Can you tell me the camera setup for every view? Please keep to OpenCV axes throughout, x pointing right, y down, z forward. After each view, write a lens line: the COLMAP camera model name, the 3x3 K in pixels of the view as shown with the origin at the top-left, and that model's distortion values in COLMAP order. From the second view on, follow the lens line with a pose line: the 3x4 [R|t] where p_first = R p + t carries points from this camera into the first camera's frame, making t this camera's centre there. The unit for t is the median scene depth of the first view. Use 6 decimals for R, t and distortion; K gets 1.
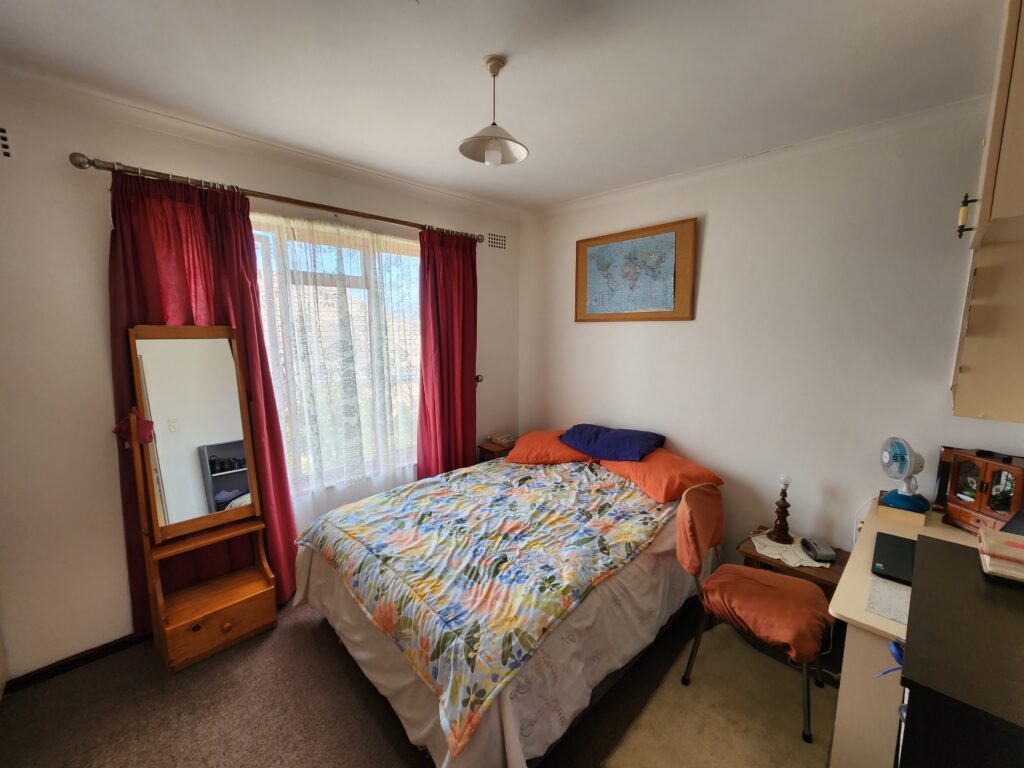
lens RADIAL K [[413.9, 0, 511.9], [0, 413.9, 386.3], [0, 0, 1]] dist [-0.004189, -0.000491]
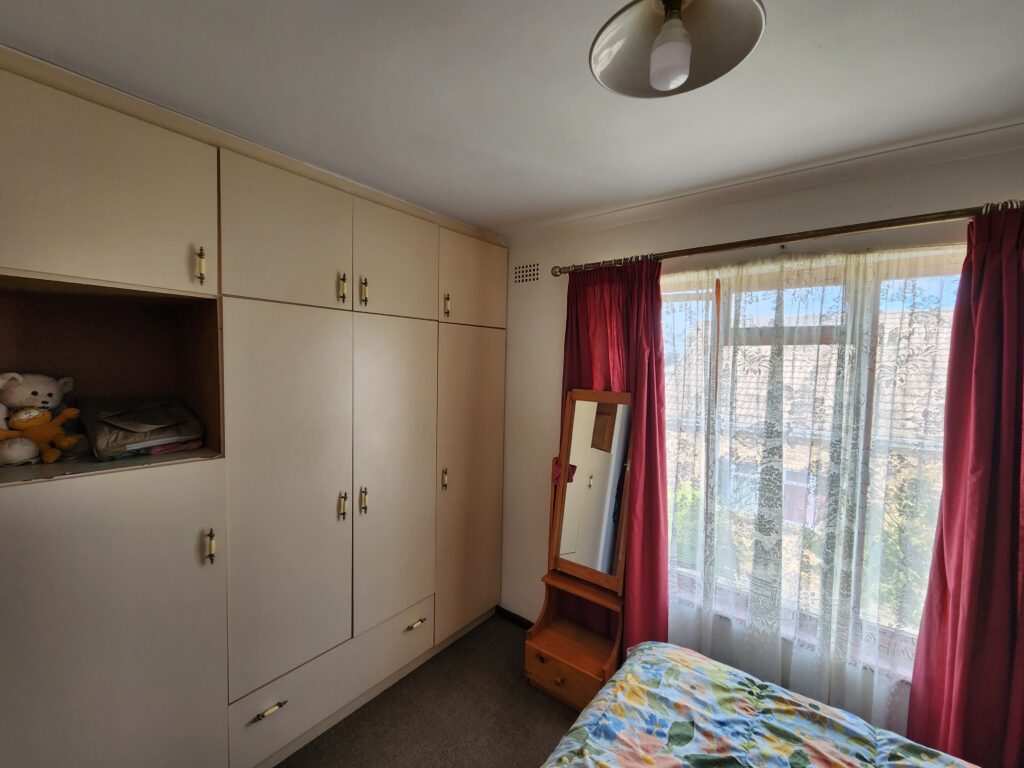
lens RADIAL K [[413.9, 0, 511.6], [0, 413.9, 383.9], [0, 0, 1]] dist [-0.004189, -0.000491]
pose [[0.121383, 0.042951, -0.991676, 0.237836], [-0.165914, 0.985886, 0.022392, -0.125552], [0.978641, 0.161815, 0.126796, 0.516890]]
